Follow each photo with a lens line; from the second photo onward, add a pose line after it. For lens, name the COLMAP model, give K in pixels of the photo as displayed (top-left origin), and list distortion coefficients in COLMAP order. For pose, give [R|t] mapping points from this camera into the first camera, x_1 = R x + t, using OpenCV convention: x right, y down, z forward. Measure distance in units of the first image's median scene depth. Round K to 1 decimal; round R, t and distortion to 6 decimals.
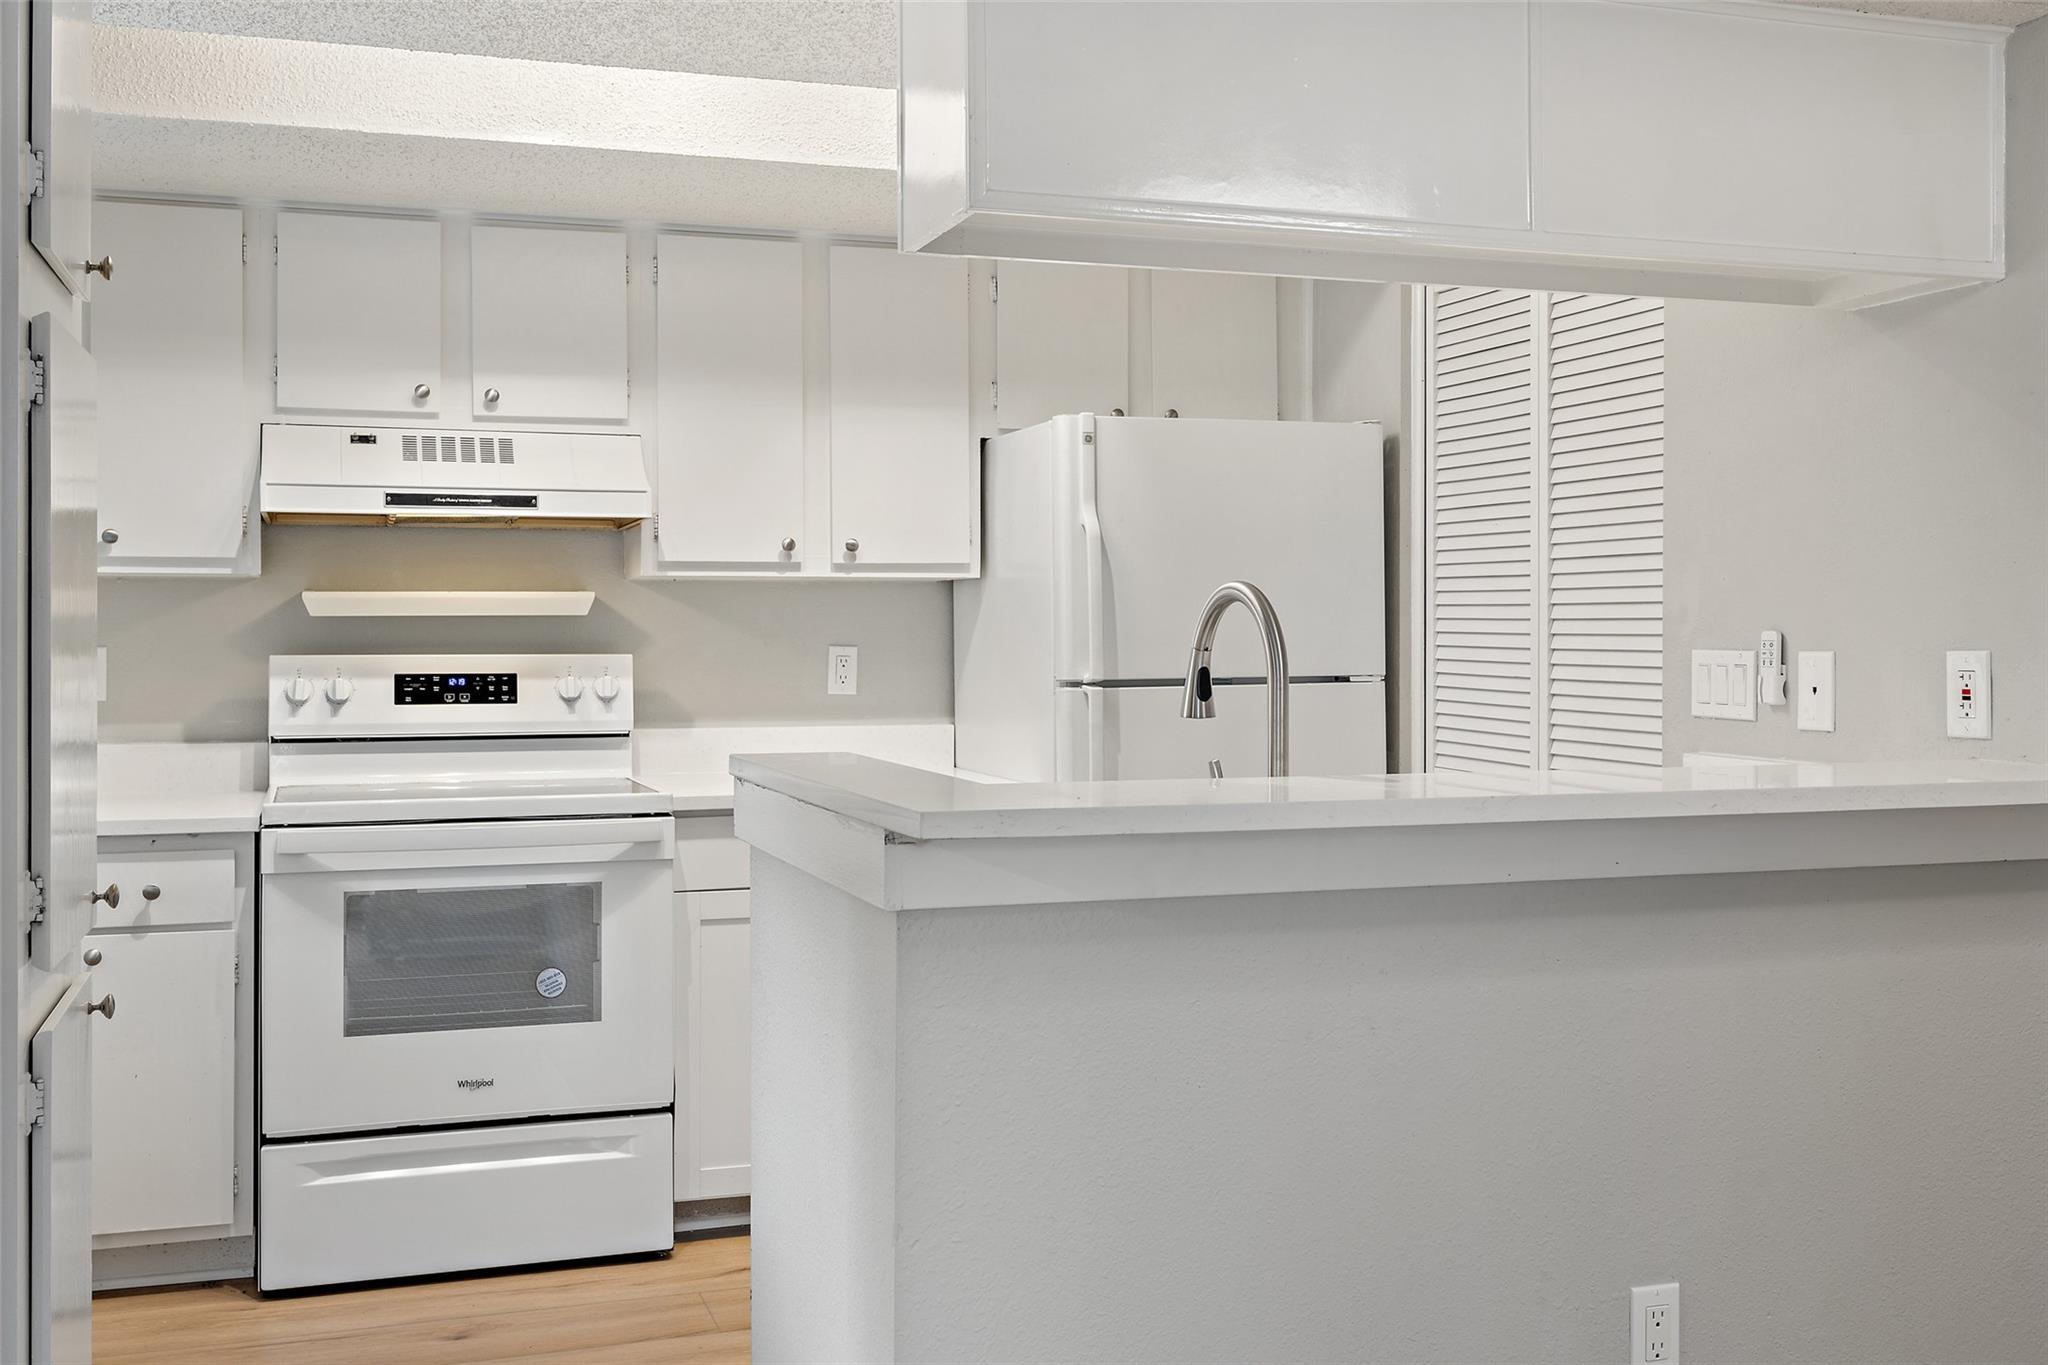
lens RADIAL K [[2050.7, 0, 1036.7], [0, 2050.7, 622.7], [0, 0, 1]] dist [-0.014650, 0.000000]
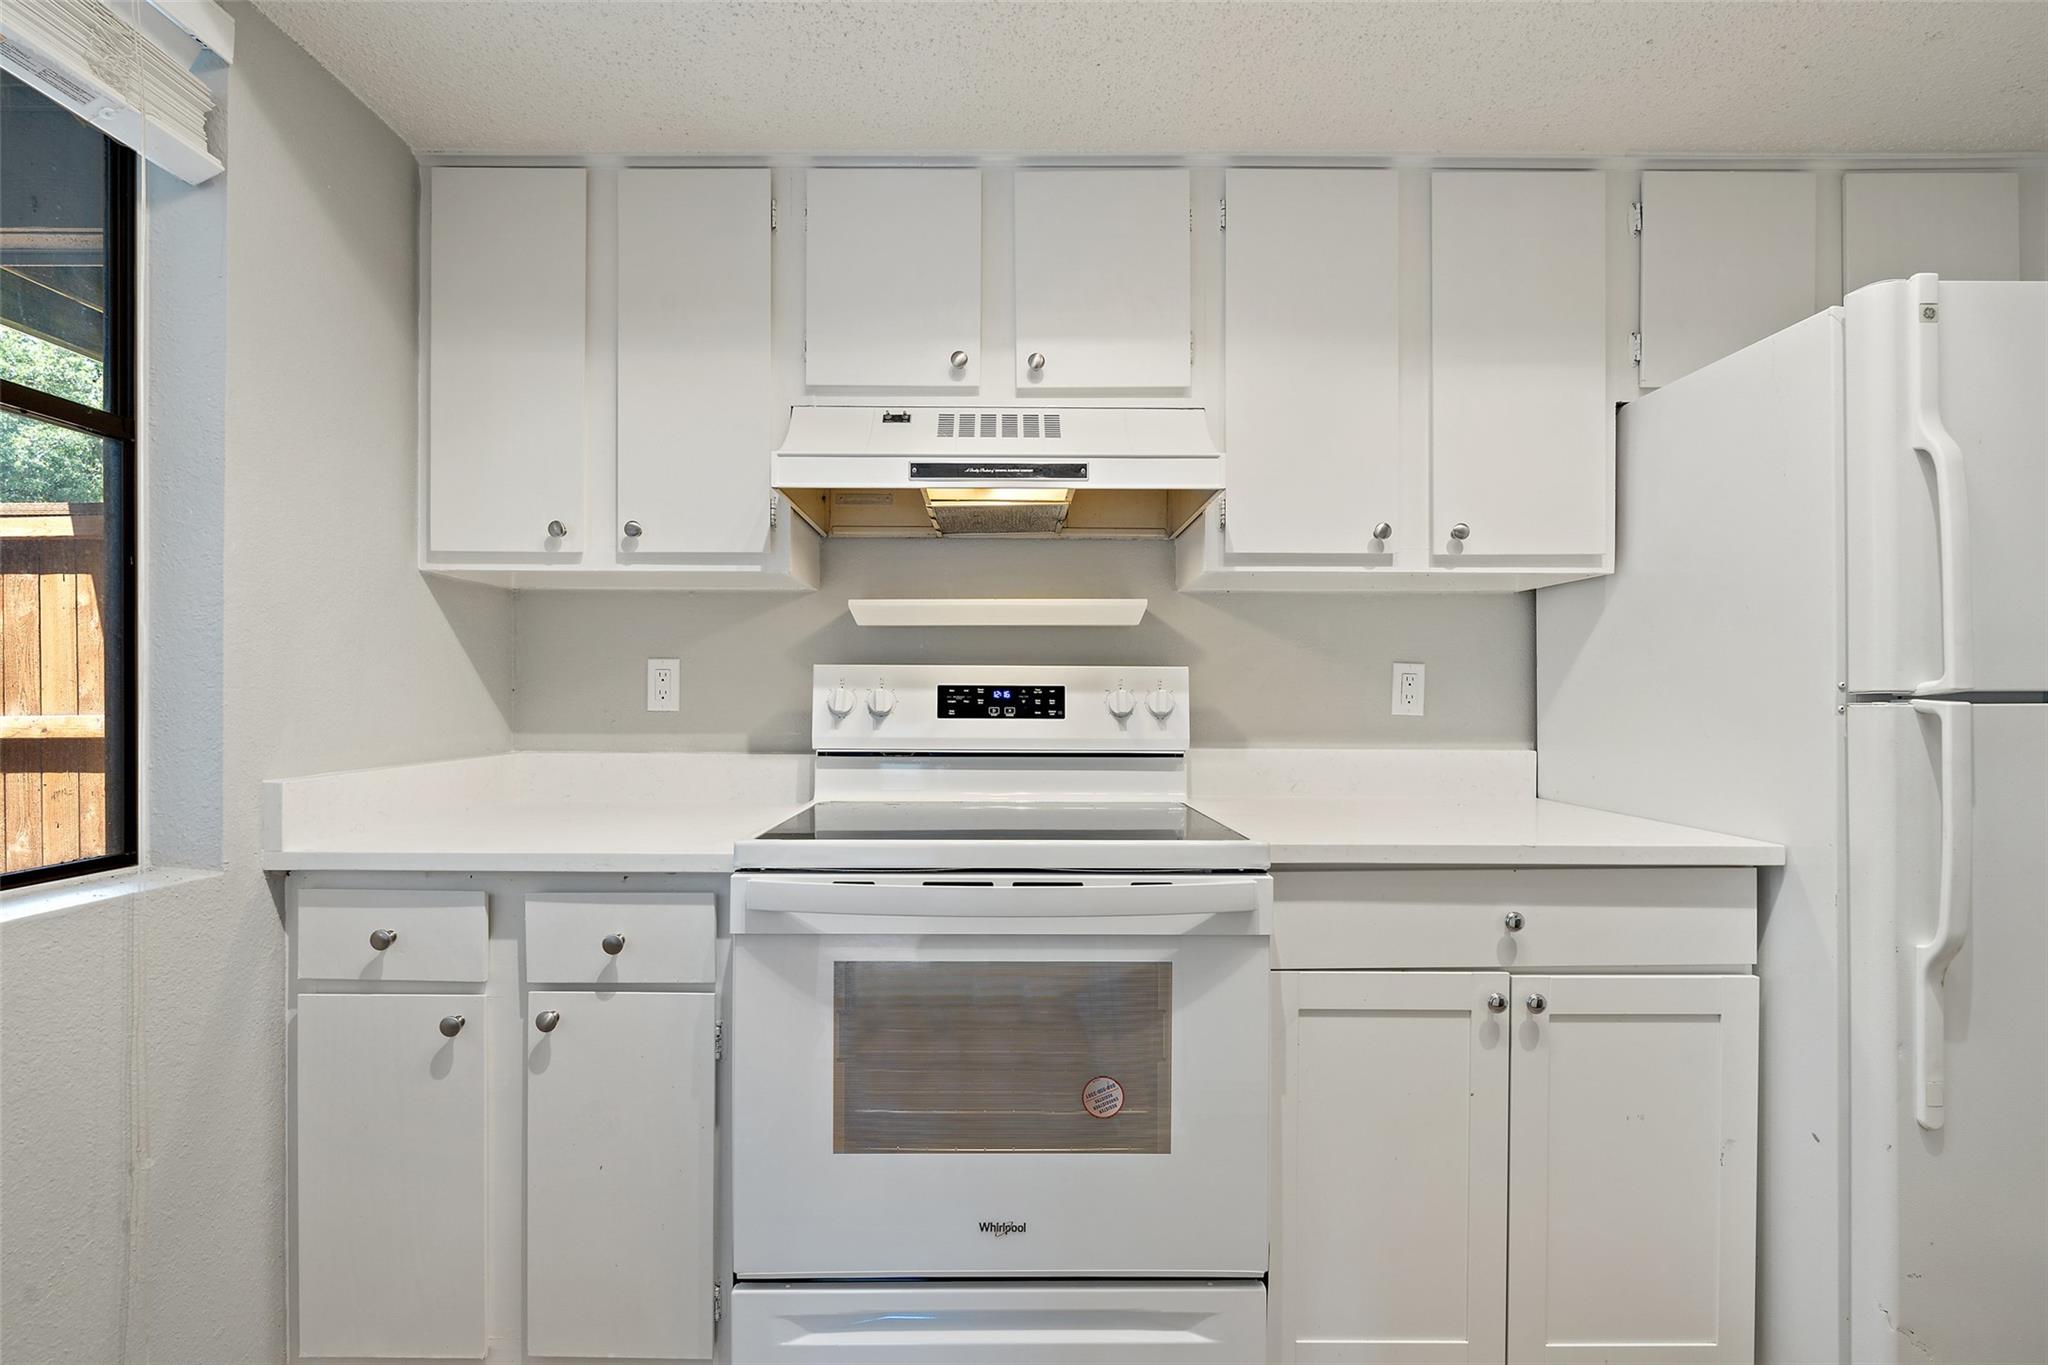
lens RADIAL K [[897.3, 0, 1015.3], [0, 897.3, 693.8], [0, 0, 1]] dist [-0.003729, -0.000178]
pose [[0.950494, 0.003714, -0.310720, -0.156581], [-0.004056, 0.999992, -0.000453, 0.029884], [0.310715, 0.001691, 0.950502, 0.638694]]
